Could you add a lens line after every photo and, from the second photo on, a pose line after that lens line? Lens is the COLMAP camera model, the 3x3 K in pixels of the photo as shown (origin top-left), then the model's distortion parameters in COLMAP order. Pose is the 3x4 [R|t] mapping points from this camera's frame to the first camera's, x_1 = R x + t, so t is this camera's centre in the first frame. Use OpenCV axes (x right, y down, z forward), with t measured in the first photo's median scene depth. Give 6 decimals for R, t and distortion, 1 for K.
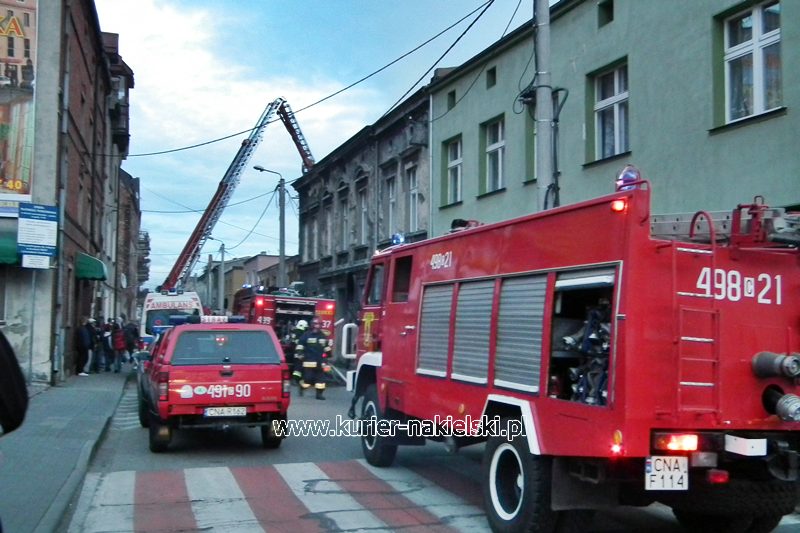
lens RADIAL K [[841.4, 0, 399.8], [0, 841.4, 267.1], [0, 0, 1]] dist [0.004144, 0.000000]
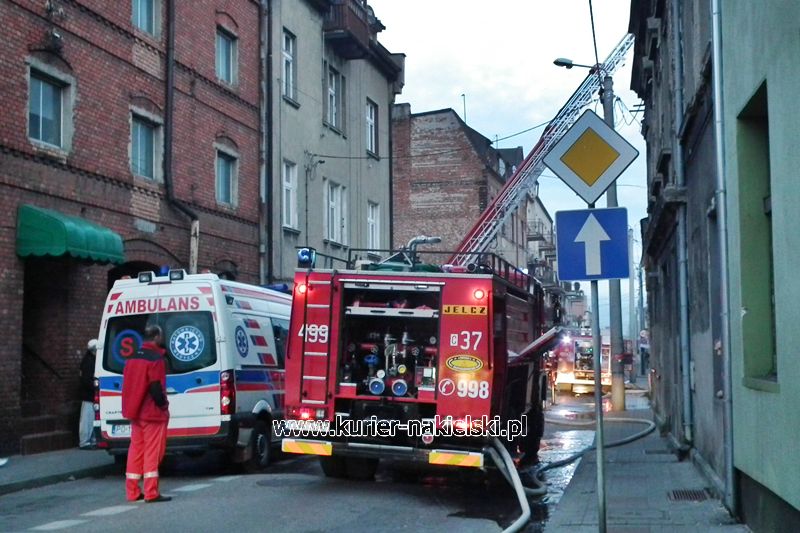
lens RADIAL K [[1097.7, 0, 399.8], [0, 1097.7, 267.2], [0, 0, 1]] dist [-0.034931, 0.000000]
pose [[0.874691, -0.052310, -0.481850, 0.123601], [0.045474, 0.998631, -0.025864, 0.046172], [0.482543, 0.000711, 0.875872, 0.554344]]
